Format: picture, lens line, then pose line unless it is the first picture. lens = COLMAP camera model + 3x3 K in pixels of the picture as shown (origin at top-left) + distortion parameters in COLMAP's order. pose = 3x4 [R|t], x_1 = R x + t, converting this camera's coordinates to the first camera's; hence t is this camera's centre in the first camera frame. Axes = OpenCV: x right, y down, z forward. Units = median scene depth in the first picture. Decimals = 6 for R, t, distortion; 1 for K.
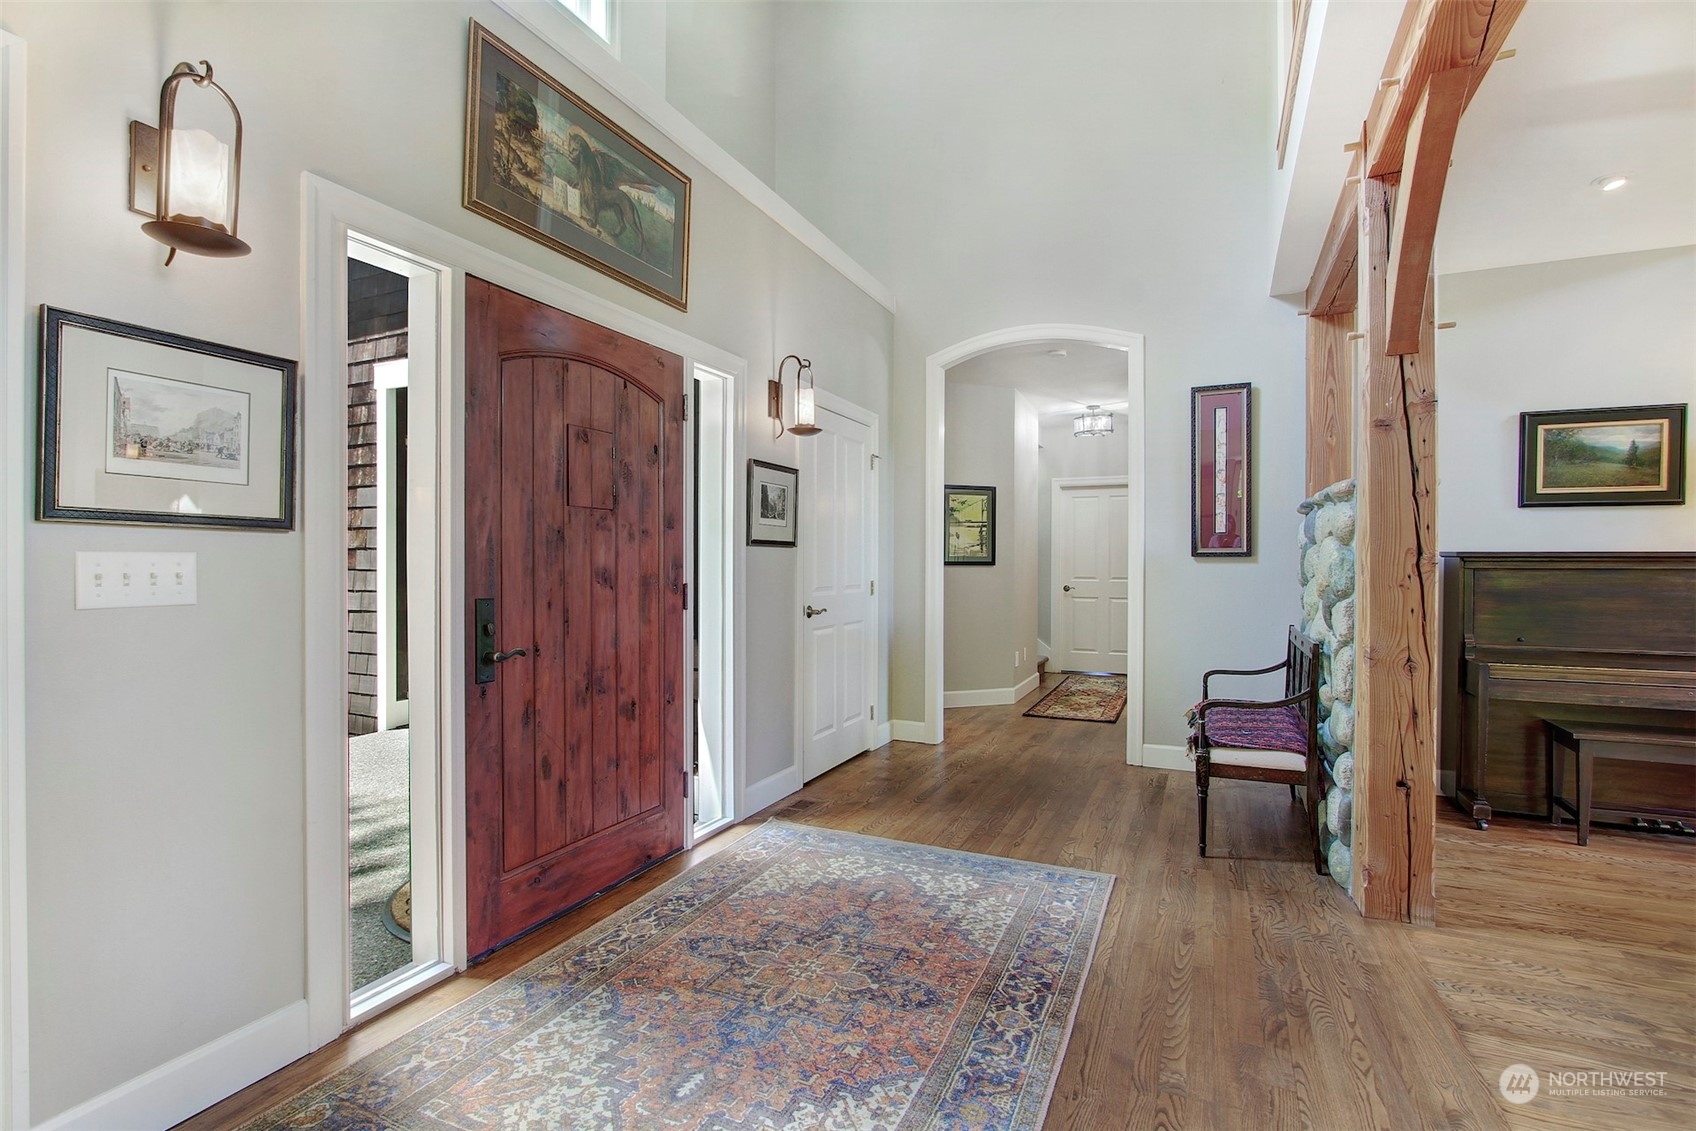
lens RADIAL K [[802.0, 0, 848.3], [0, 802.0, 568.3], [0, 0, 1]] dist [-0.002344, 0.000143]
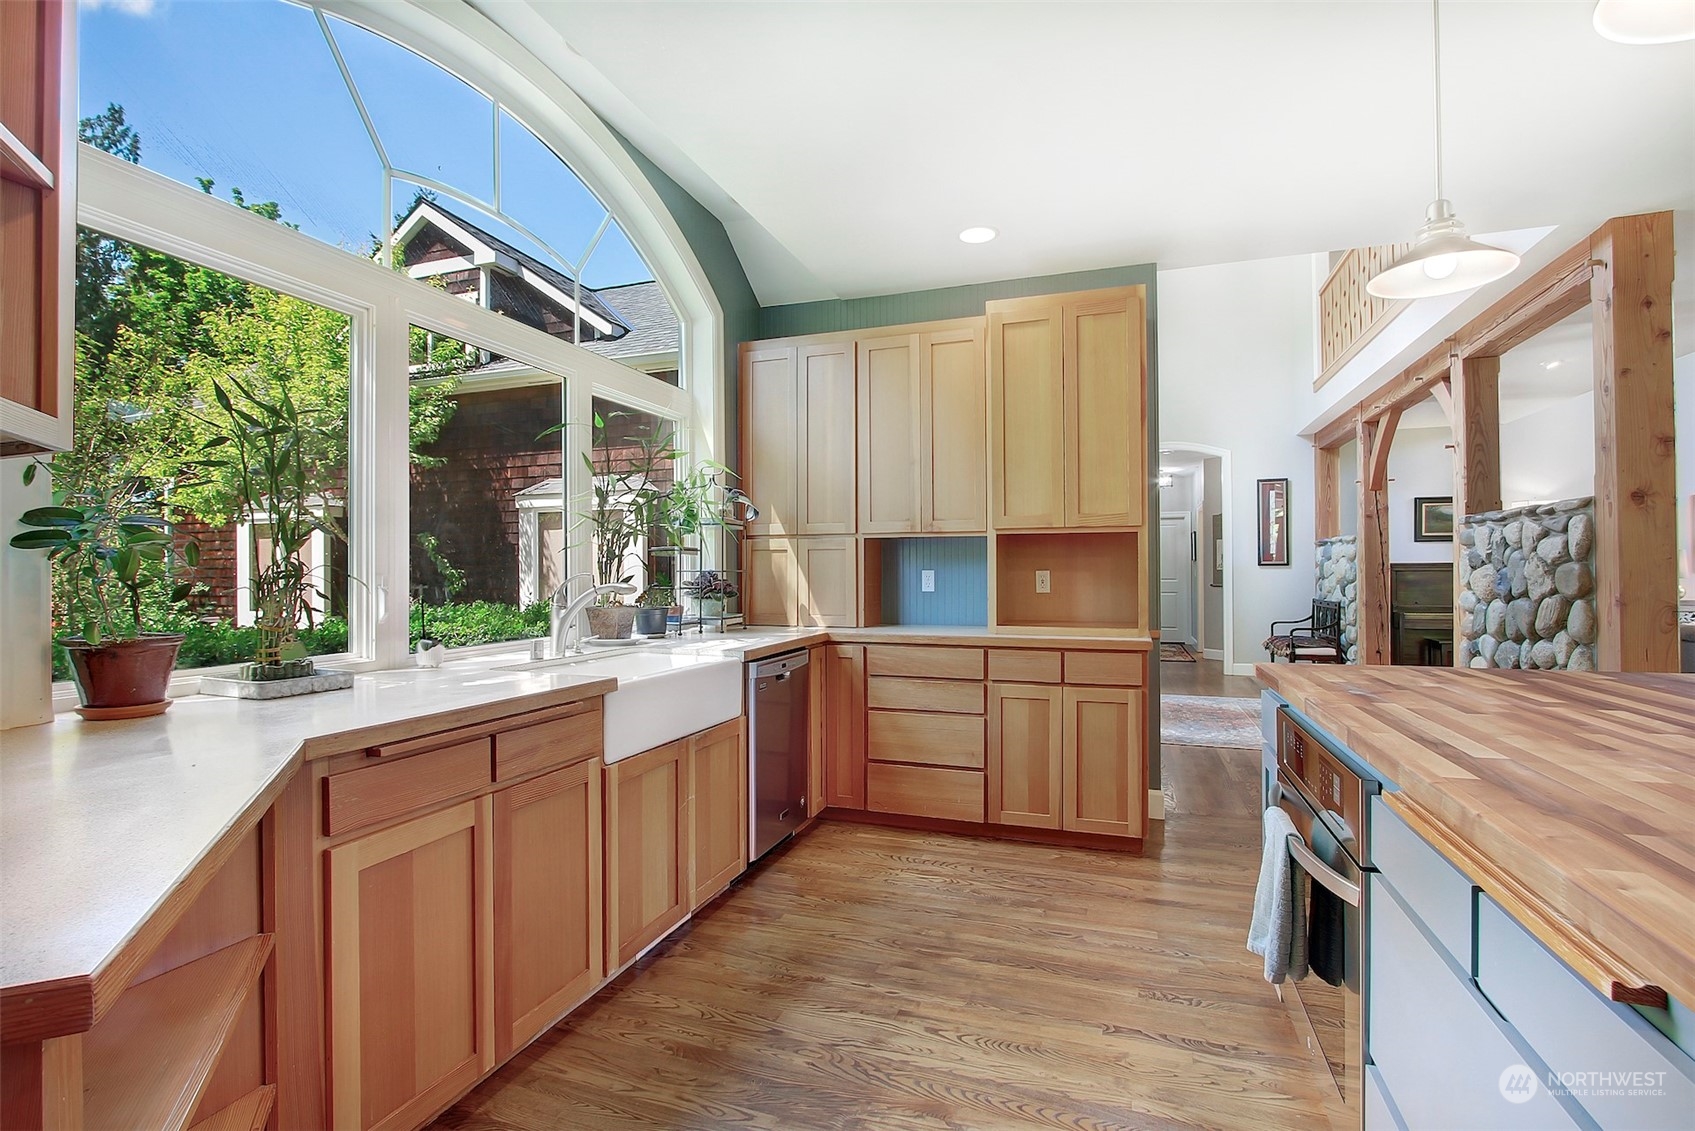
lens RADIAL K [[801.5, 0, 844.5], [0, 801.5, 565.8], [0, 0, 1]] dist [-0.002344, 0.000143]
pose [[0.995858, -0.004927, 0.090785, -1.062222], [0.006020, 0.999913, -0.011767, 0.003276], [-0.090719, 0.012265, 0.995801, -1.204566]]
